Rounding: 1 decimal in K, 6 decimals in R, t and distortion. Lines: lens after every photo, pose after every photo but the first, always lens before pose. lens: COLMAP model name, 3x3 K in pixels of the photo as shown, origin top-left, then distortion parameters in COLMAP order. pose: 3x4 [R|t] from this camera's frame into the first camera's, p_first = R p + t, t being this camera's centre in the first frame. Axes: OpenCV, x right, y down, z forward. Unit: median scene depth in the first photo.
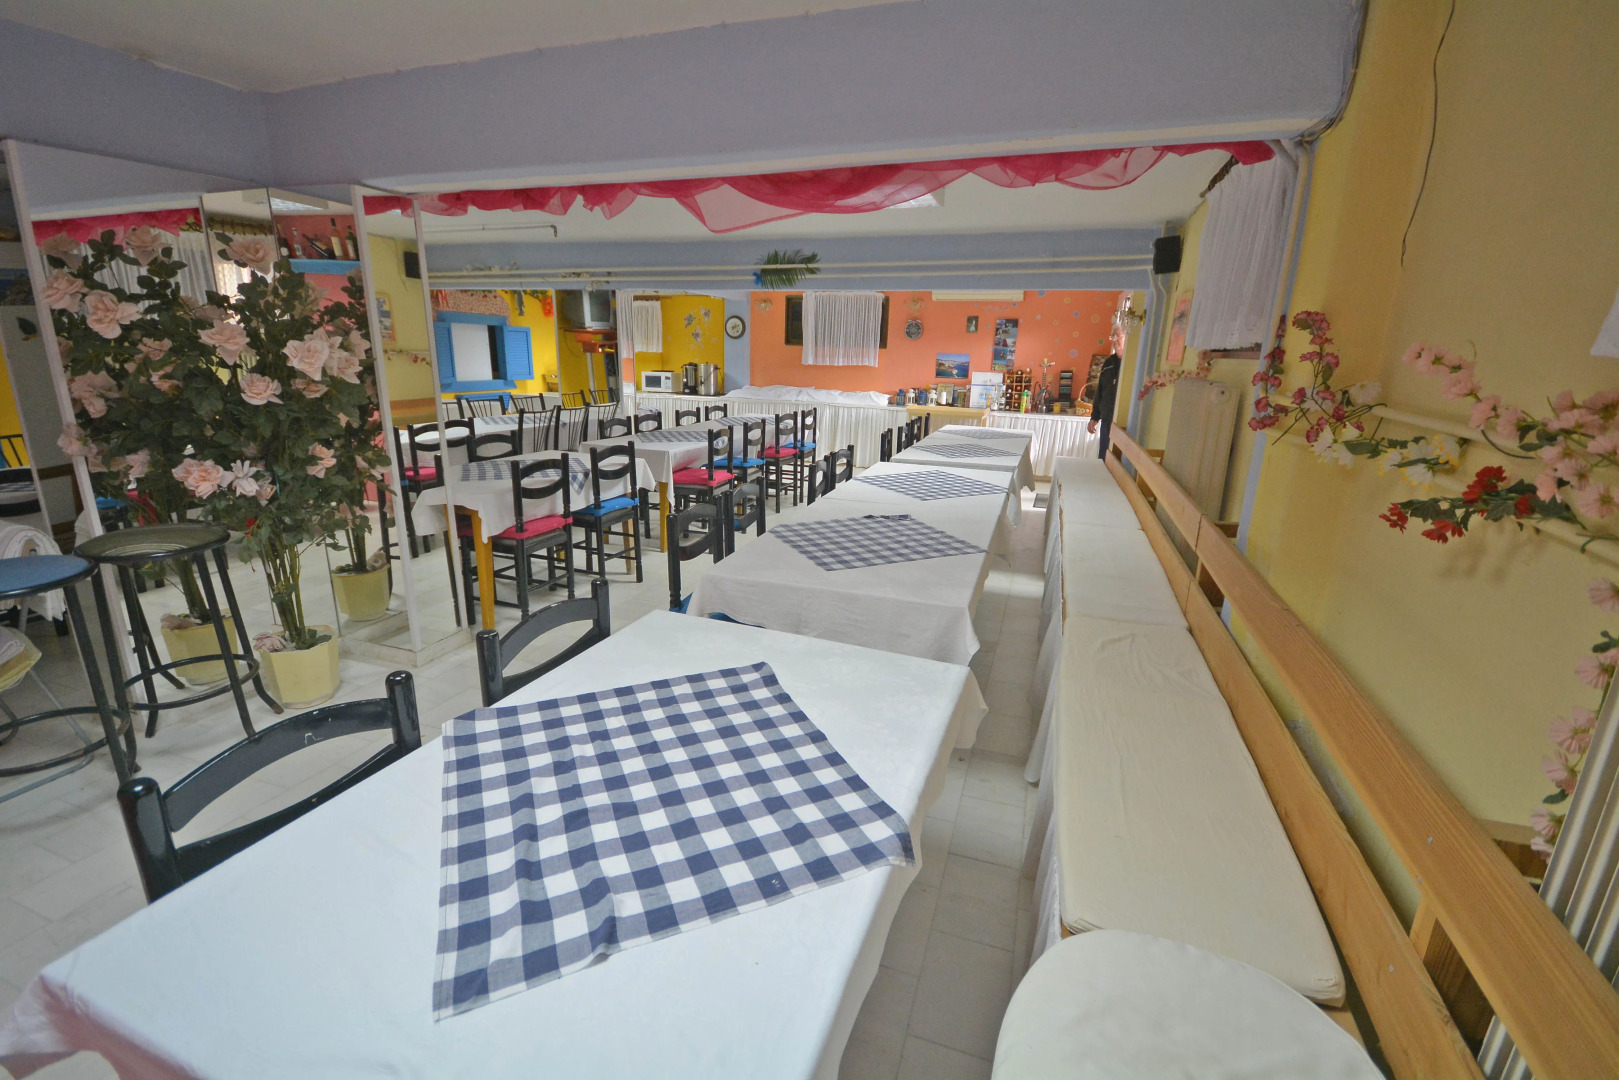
lens RADIAL K [[713.9, 0, 817.4], [0, 713.9, 544.5], [0, 0, 1]] dist [-0.003545, -0.001967]
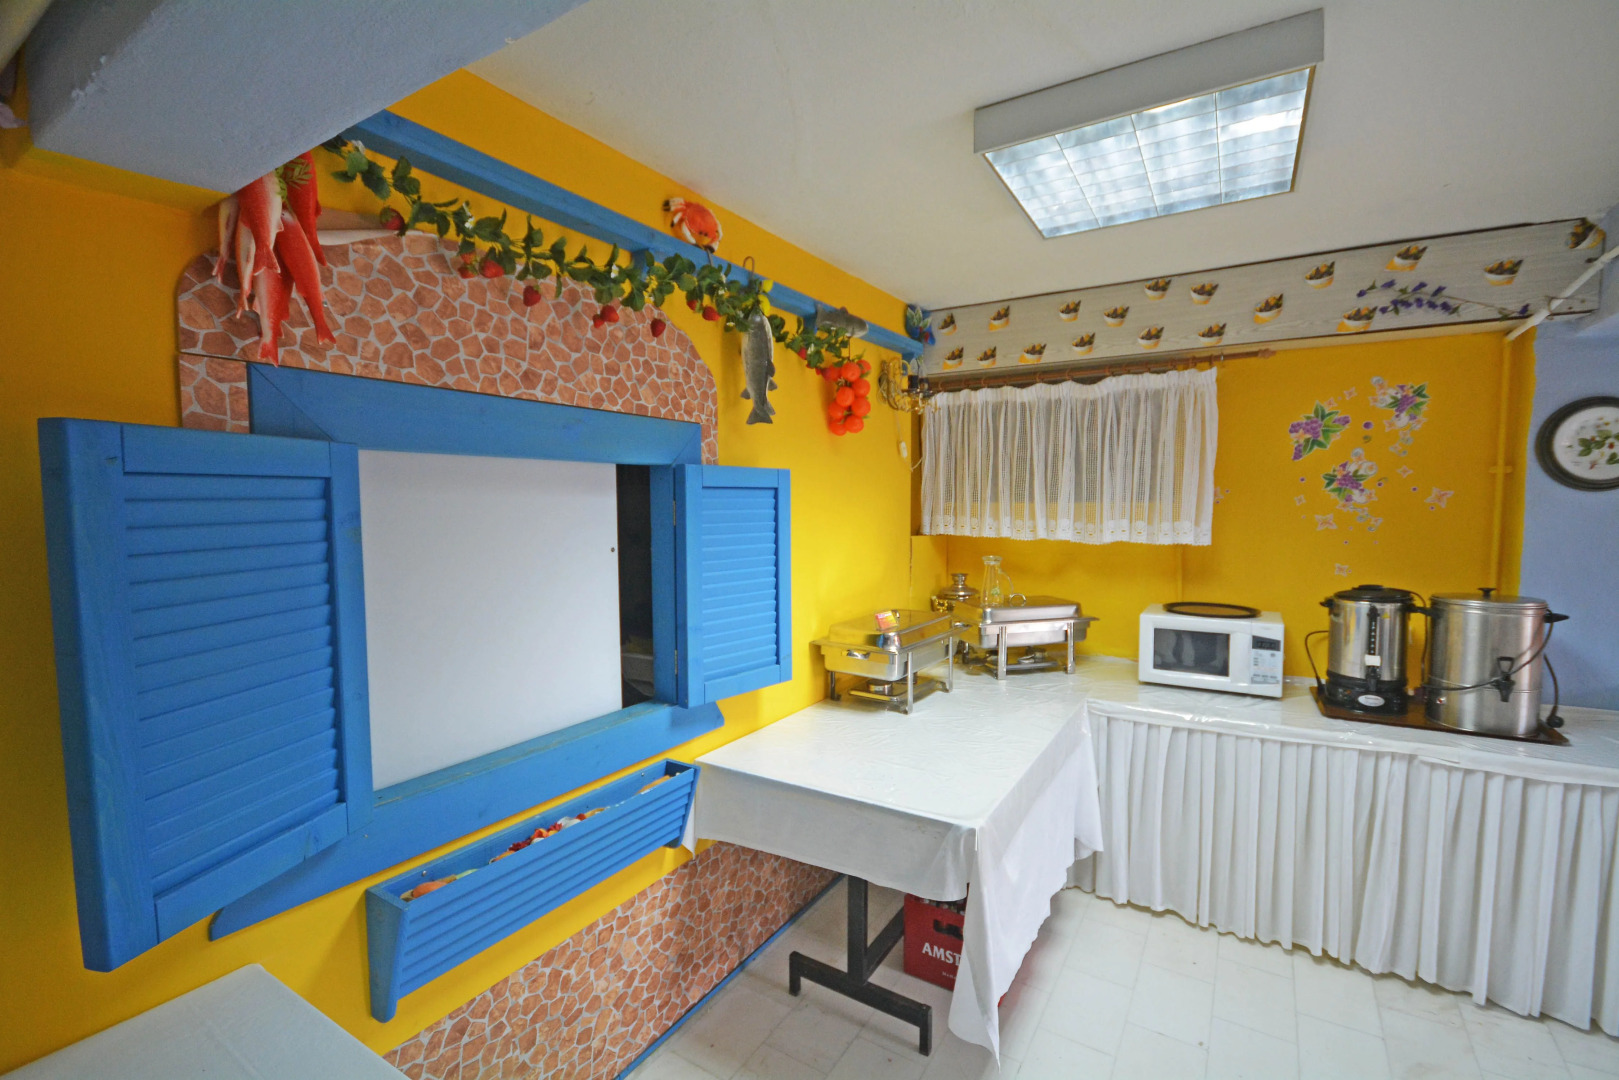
lens RADIAL K [[713.9, 0, 816.8], [0, 713.9, 541.0], [0, 0, 1]] dist [-0.003545, -0.001967]
pose [[0.977678, -0.014495, -0.209606, -0.352845], [-0.028502, 0.979246, -0.200663, -0.239217], [0.208165, 0.202158, 0.956974, 0.797125]]
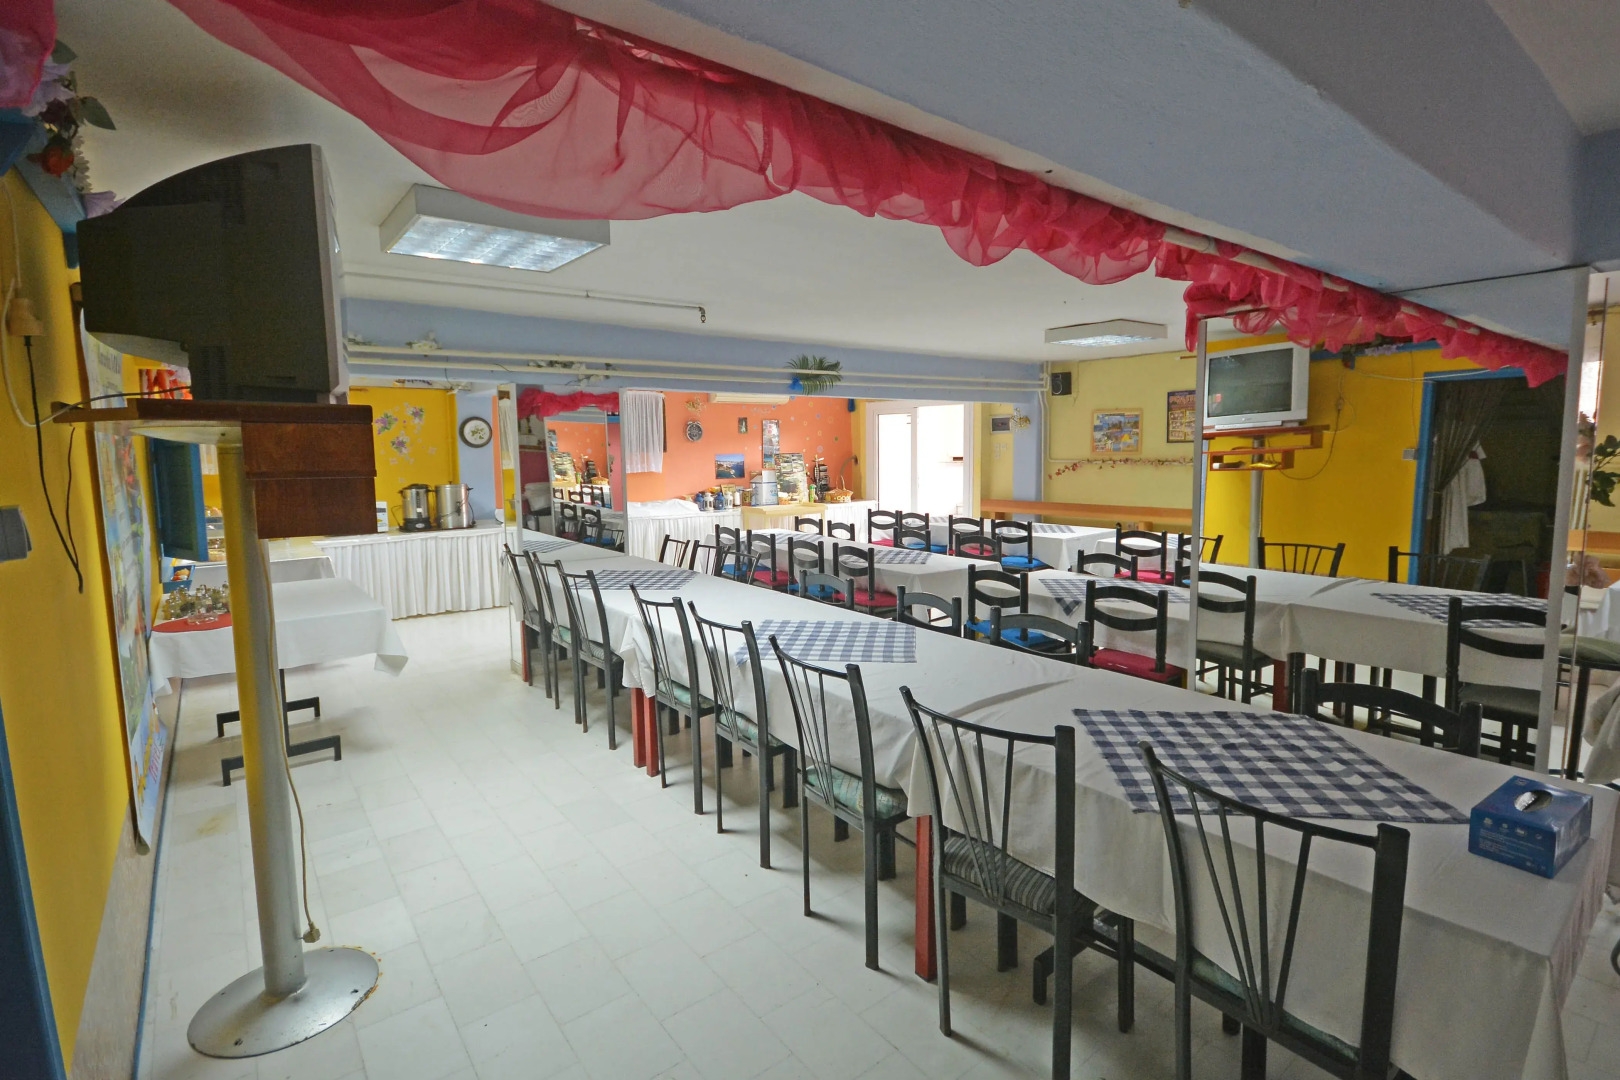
lens RADIAL K [[775.1, 0, 851.7], [0, 775.1, 513.4], [0, 0, 1]] dist [-0.001670, -0.000033]
pose [[0.509756, -0.107702, 0.853551, -0.656224], [0.252240, 0.967242, -0.028594, -0.117814], [-0.822511, 0.229876, 0.520224, 0.330714]]
